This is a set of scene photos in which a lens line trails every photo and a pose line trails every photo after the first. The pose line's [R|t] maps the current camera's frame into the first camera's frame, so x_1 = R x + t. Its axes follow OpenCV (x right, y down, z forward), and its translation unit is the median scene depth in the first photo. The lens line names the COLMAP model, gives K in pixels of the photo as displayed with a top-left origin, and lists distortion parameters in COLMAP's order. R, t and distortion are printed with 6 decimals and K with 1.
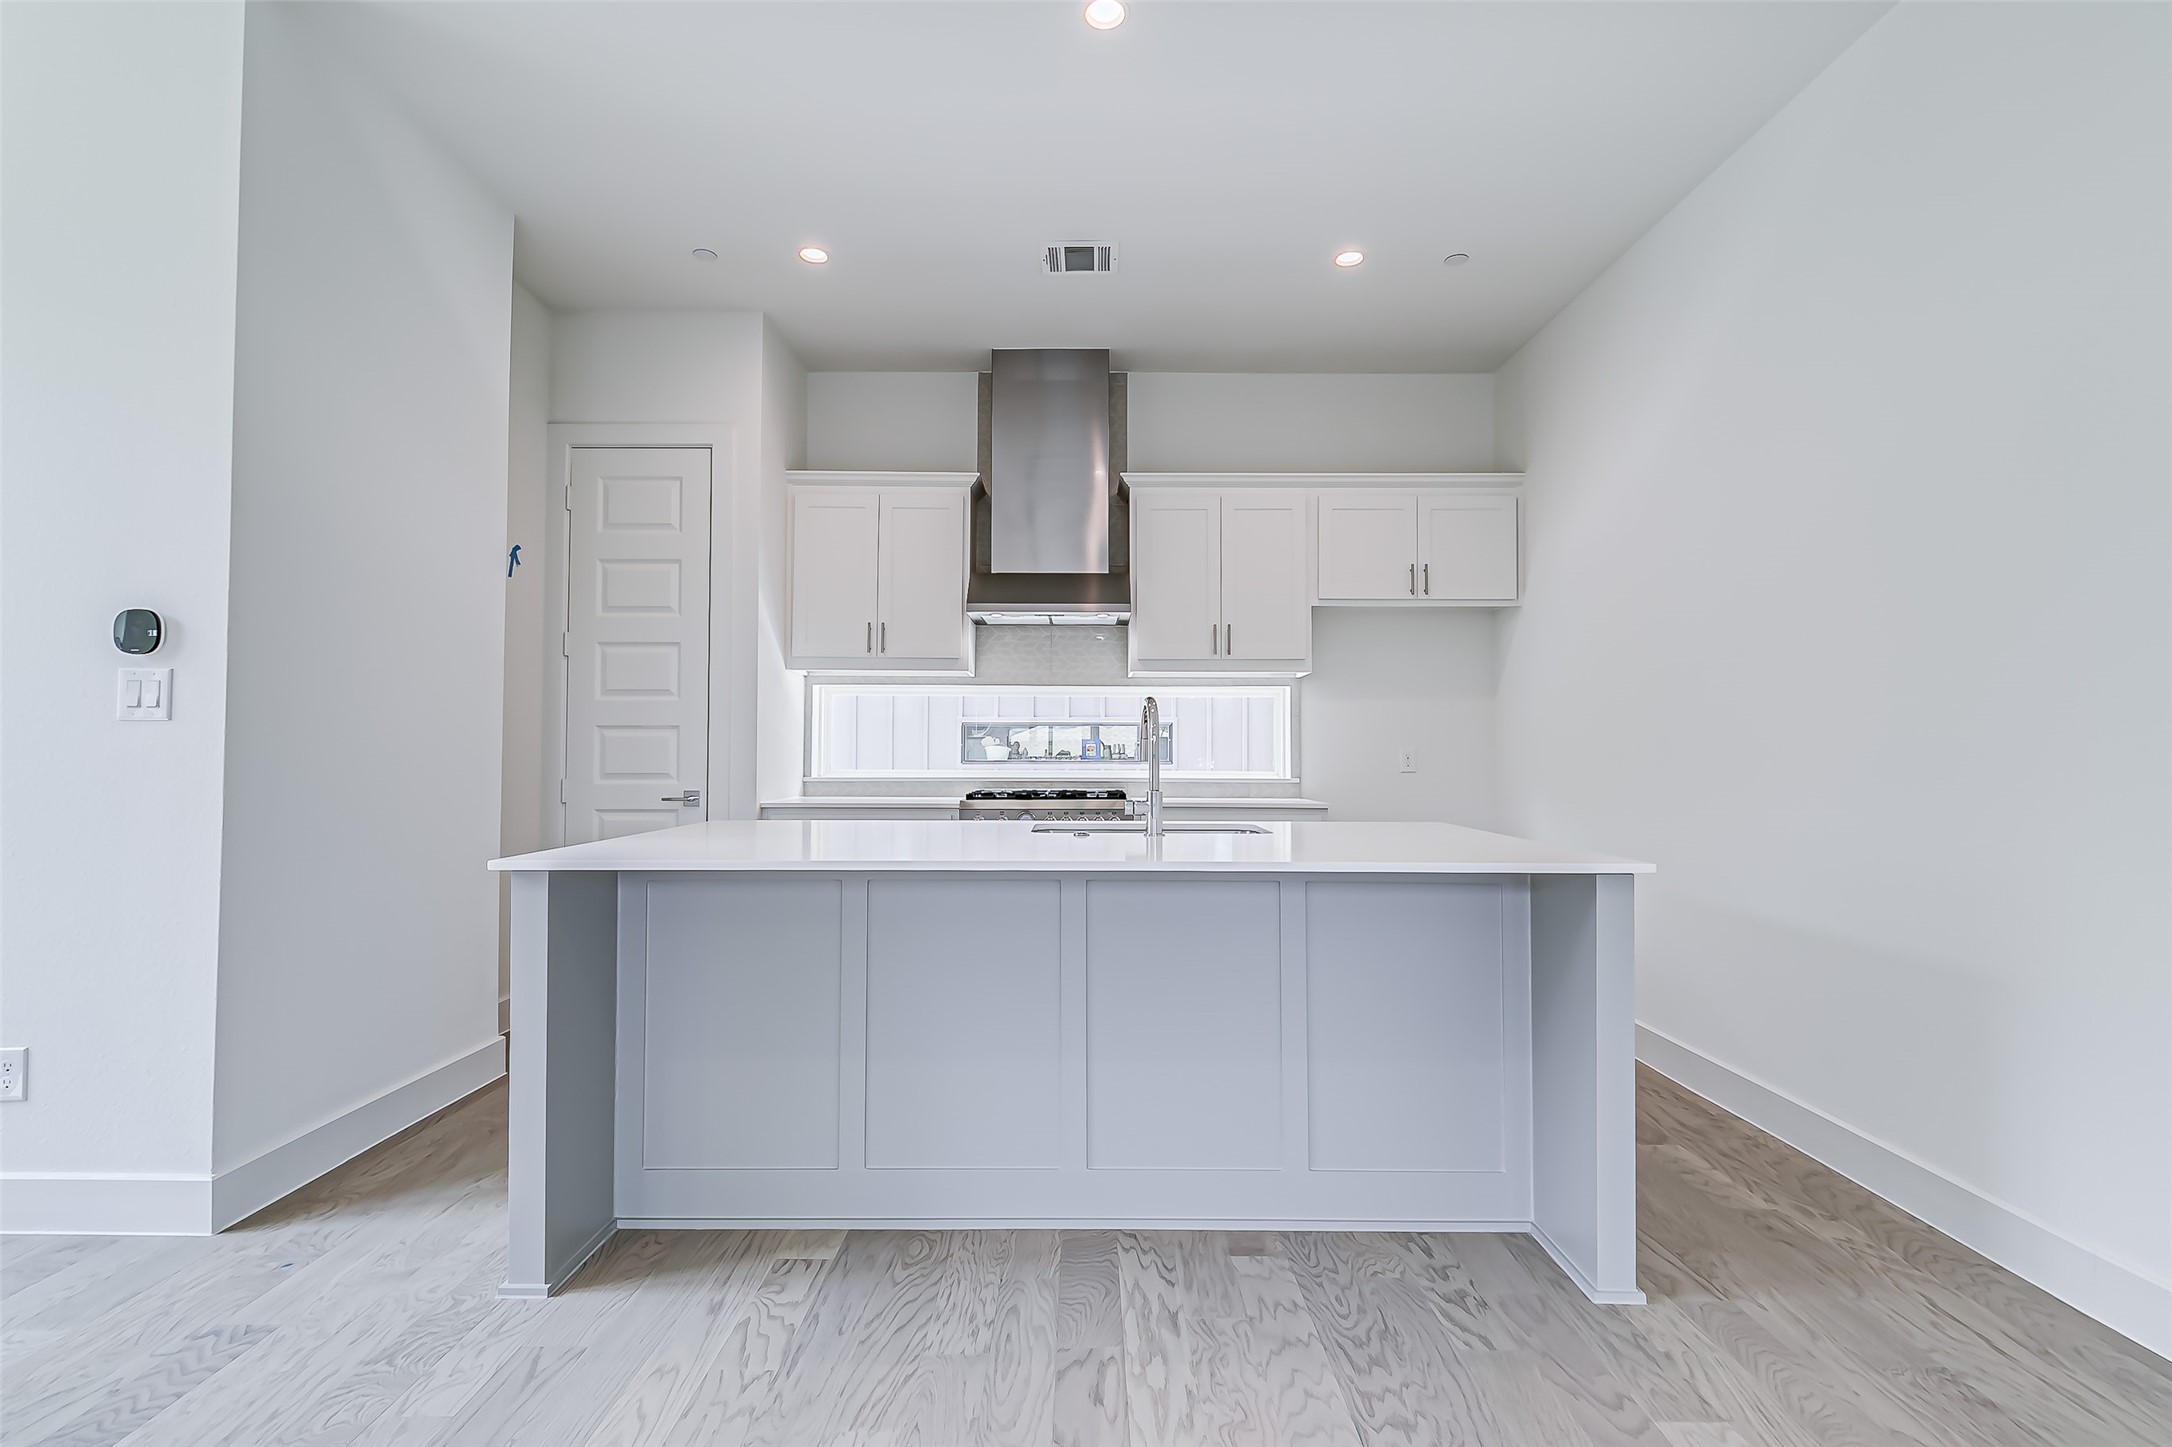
lens RADIAL K [[1006.7, 0, 1085.5], [0, 1006.7, 725.6], [0, 0, 1]] dist [0.006490, 0.001511]
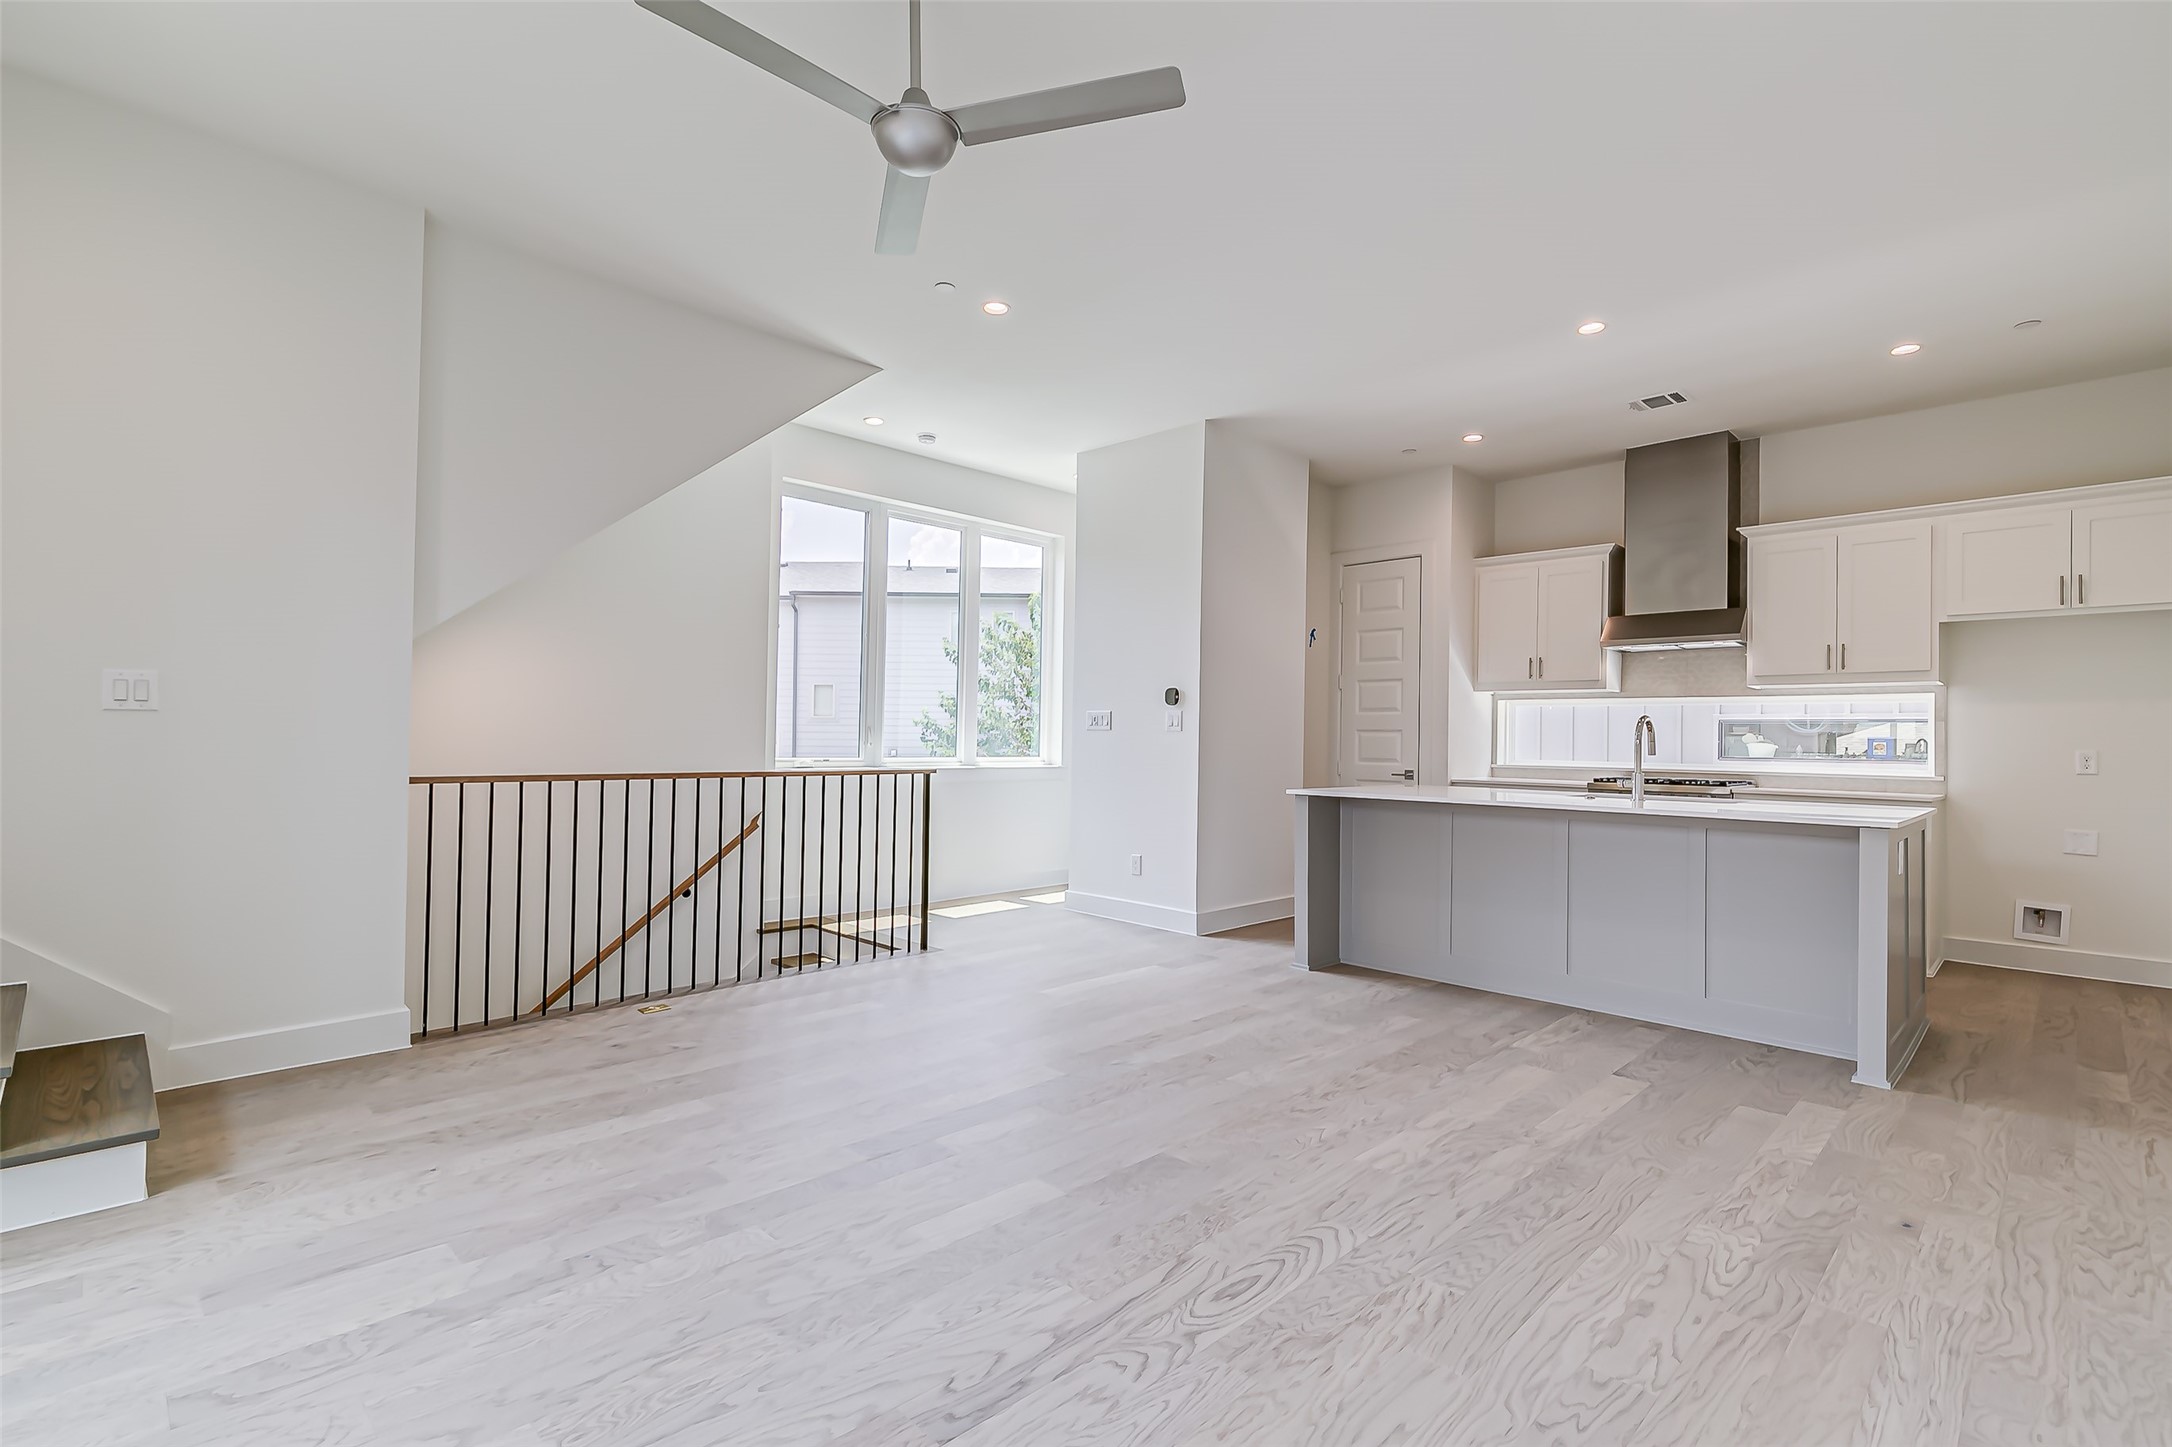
lens RADIAL K [[1006.7, 0, 1087.4], [0, 1006.7, 725.5], [0, 0, 1]] dist [0.006490, 0.001511]
pose [[0.714584, -0.002080, -0.699547, 0.341011], [0.007338, 0.999963, 0.004522, -0.016303], [0.699511, -0.008364, 0.714573, -0.477928]]
